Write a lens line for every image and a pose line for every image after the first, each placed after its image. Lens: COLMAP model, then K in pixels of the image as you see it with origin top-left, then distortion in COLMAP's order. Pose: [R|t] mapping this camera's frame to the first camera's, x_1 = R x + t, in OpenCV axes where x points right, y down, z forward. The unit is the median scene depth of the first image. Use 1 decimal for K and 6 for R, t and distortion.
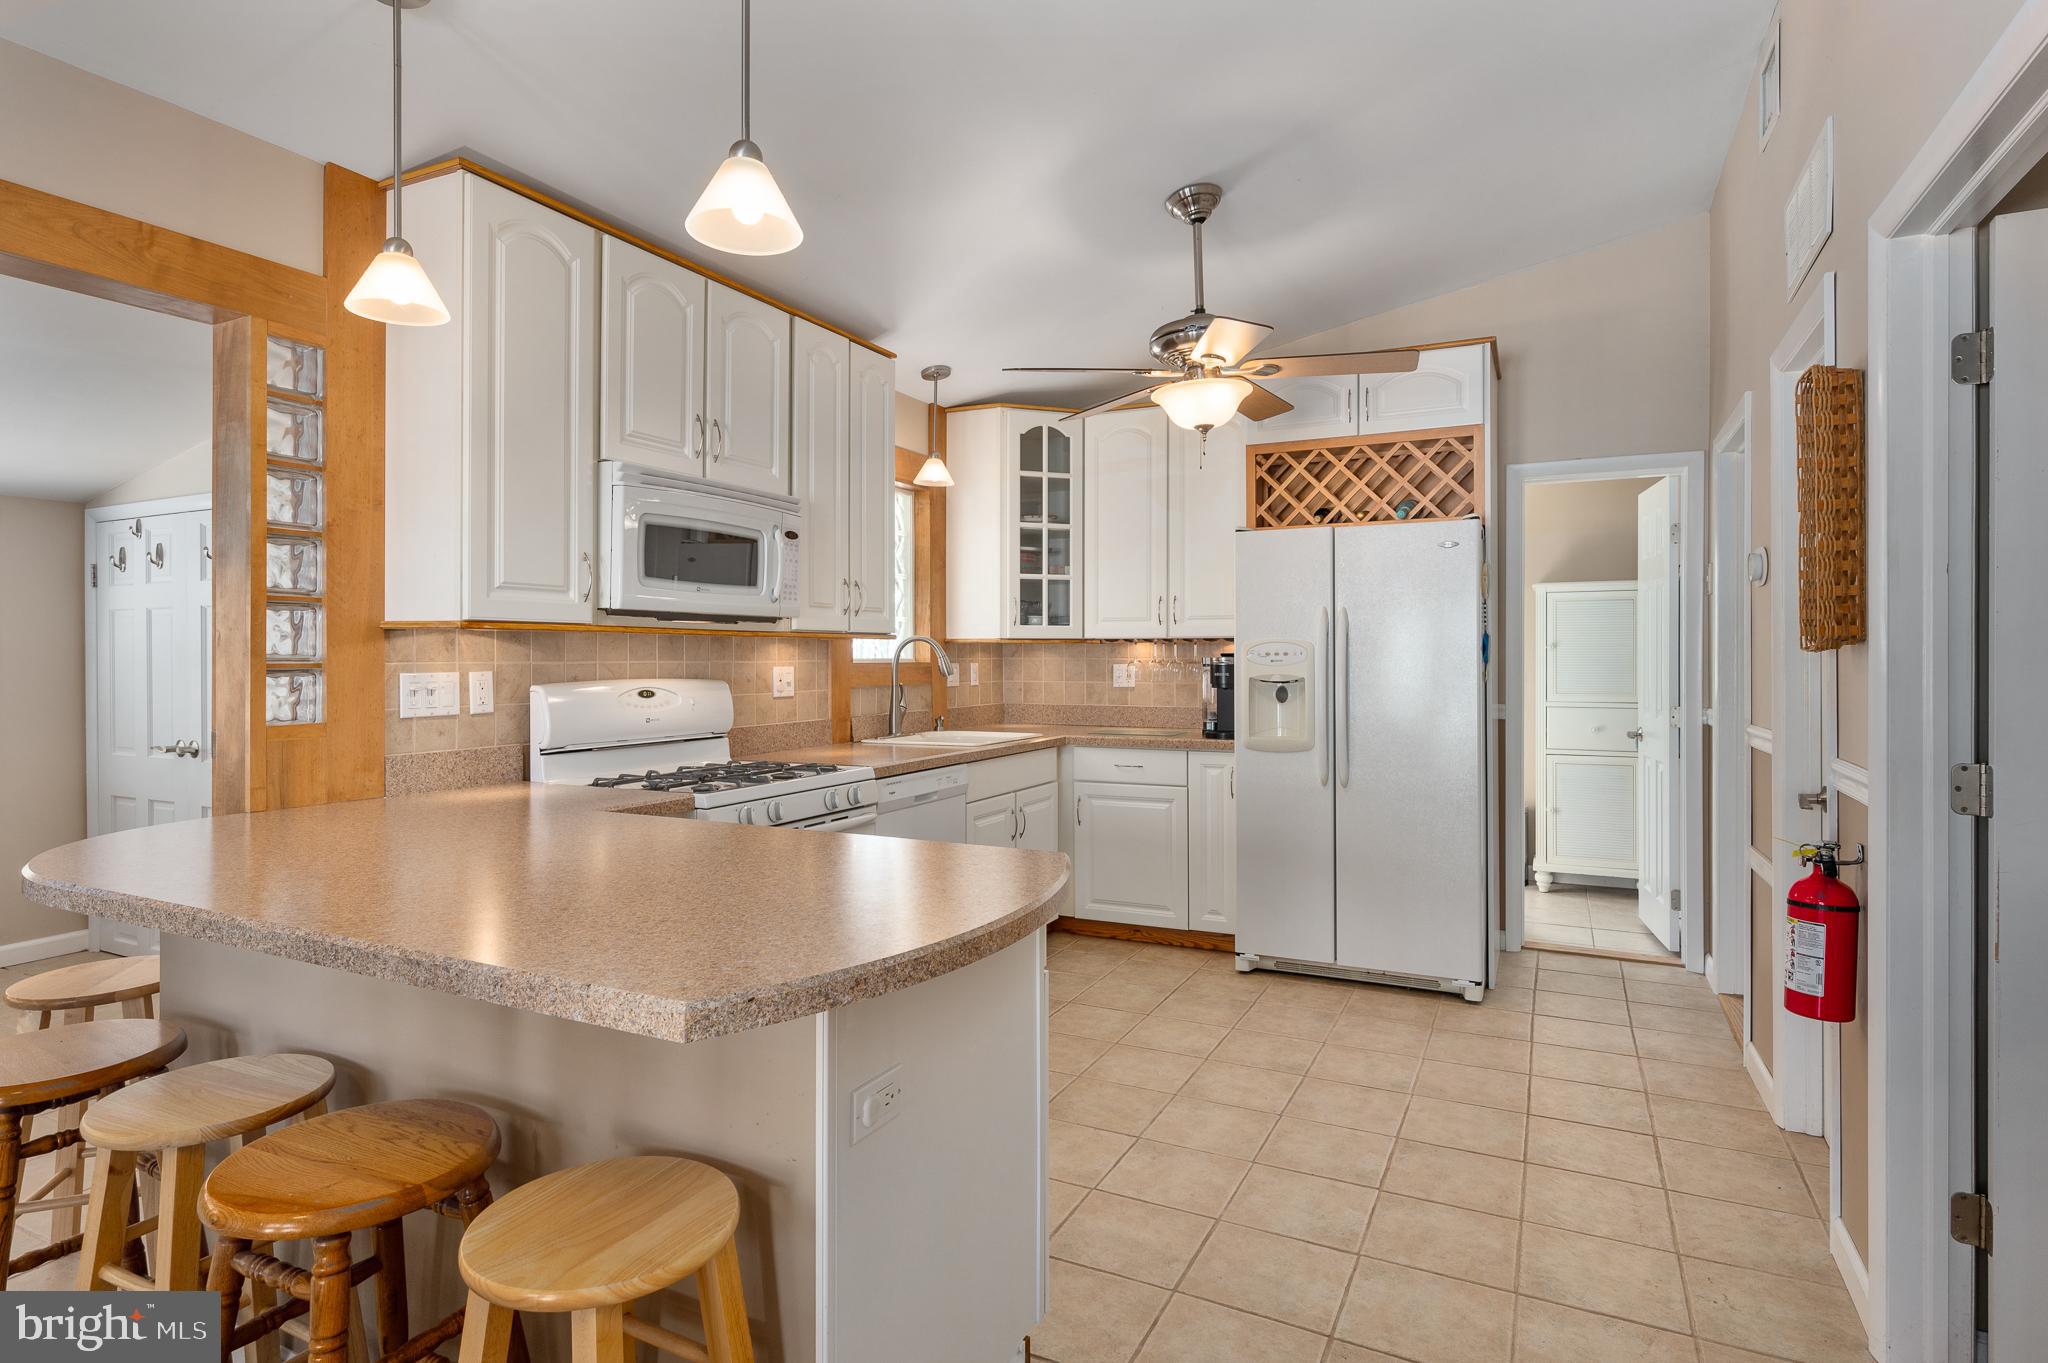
lens RADIAL K [[1083.5, 0, 1024.1], [0, 1083.5, 660.7], [0, 0, 1]] dist [0.002331, 0.000110]
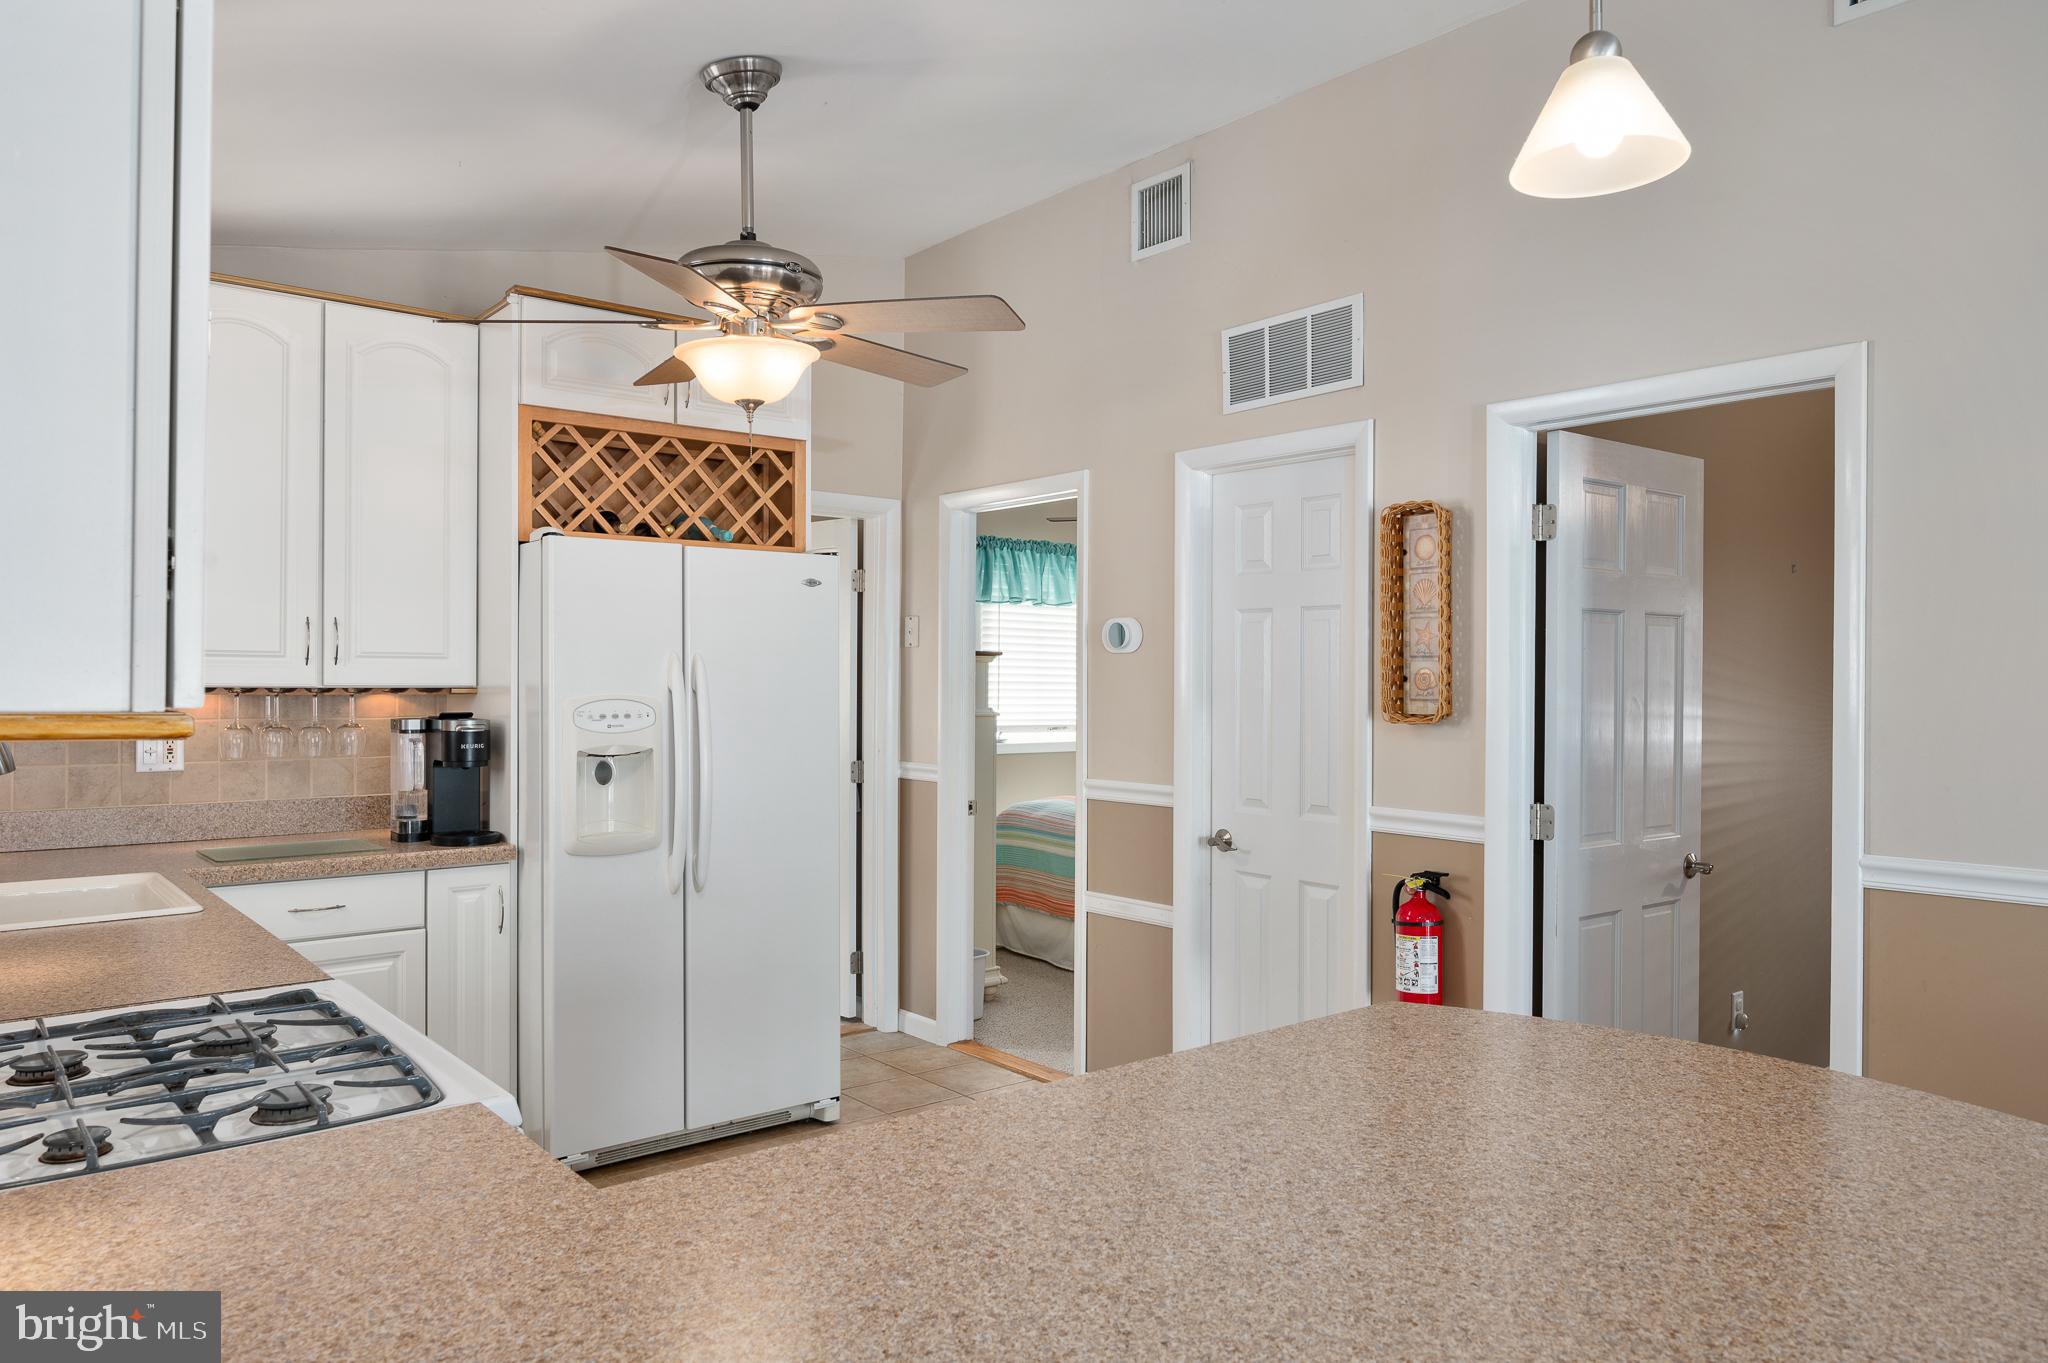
lens RADIAL K [[1374.8, 0, 1022.7], [0, 1374.8, 690.3], [0, 0, 1]] dist [-0.003638, -0.000326]
pose [[0.417178, -0.003558, 0.908818, -0.459927], [0.000733, 0.999993, 0.003579, -0.025538], [-0.908825, -0.000827, 0.417177, 0.380288]]
